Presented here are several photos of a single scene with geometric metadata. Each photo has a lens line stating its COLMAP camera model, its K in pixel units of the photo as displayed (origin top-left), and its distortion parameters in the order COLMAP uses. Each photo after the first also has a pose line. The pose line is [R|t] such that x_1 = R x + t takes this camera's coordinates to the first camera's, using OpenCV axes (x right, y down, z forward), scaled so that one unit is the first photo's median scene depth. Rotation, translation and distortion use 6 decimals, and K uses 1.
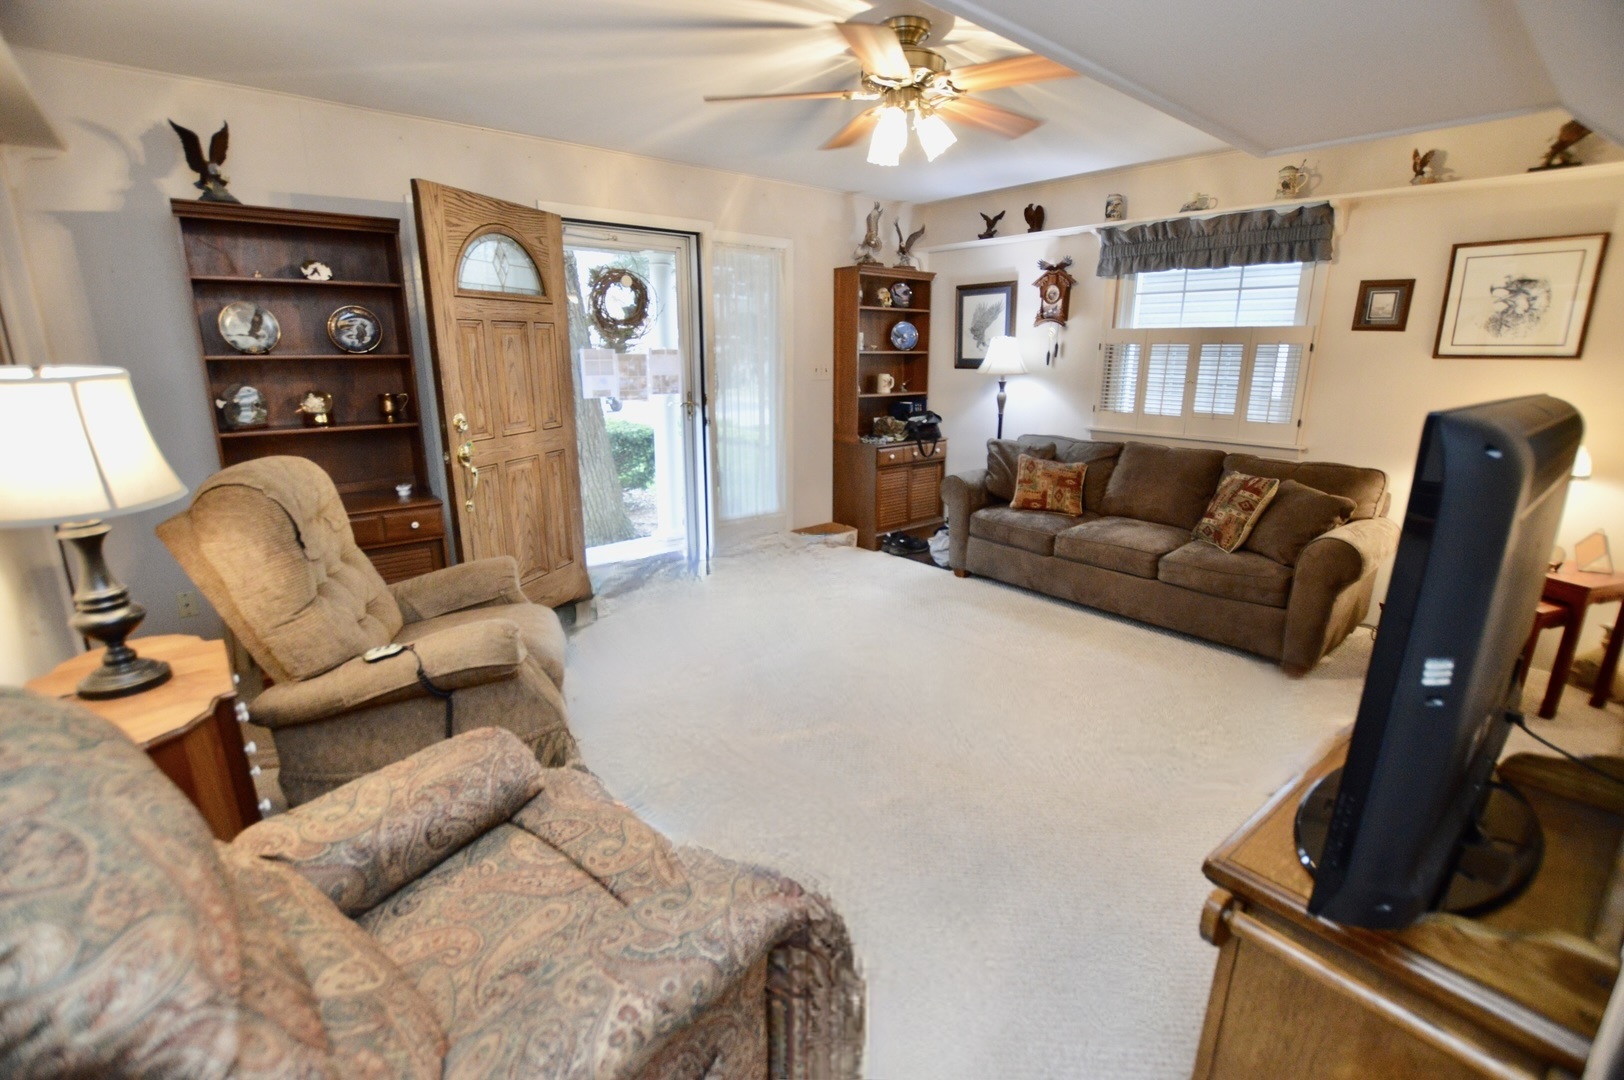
lens RADIAL K [[724.5, 0, 812.0], [0, 724.5, 540.0], [0, 0, 1]] dist [-0.026533, -0.000533]
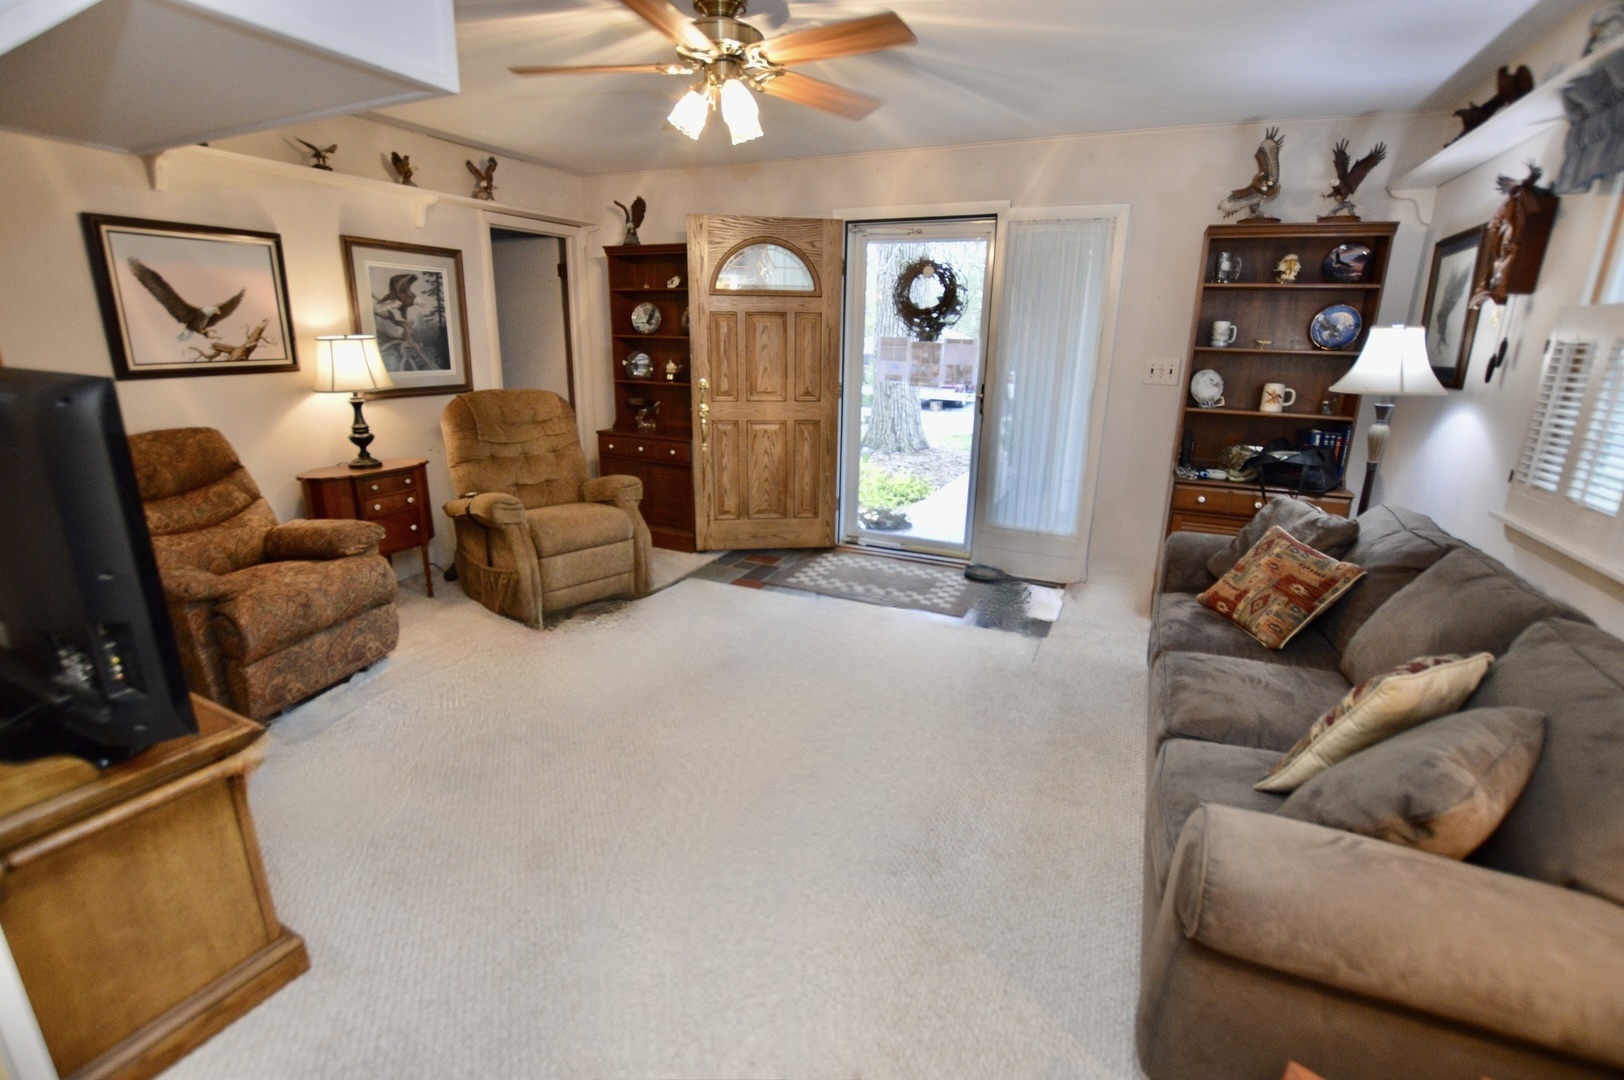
lens RADIAL K [[724.5, 0, 812.0], [0, 724.5, 540.0], [0, 0, 1]] dist [-0.026533, -0.000533]
pose [[0.428147, 0.251388, -0.868040, 0.743243], [-0.246767, 0.956549, 0.155307, -0.122607], [0.869365, 0.147710, 0.471578, 0.470590]]
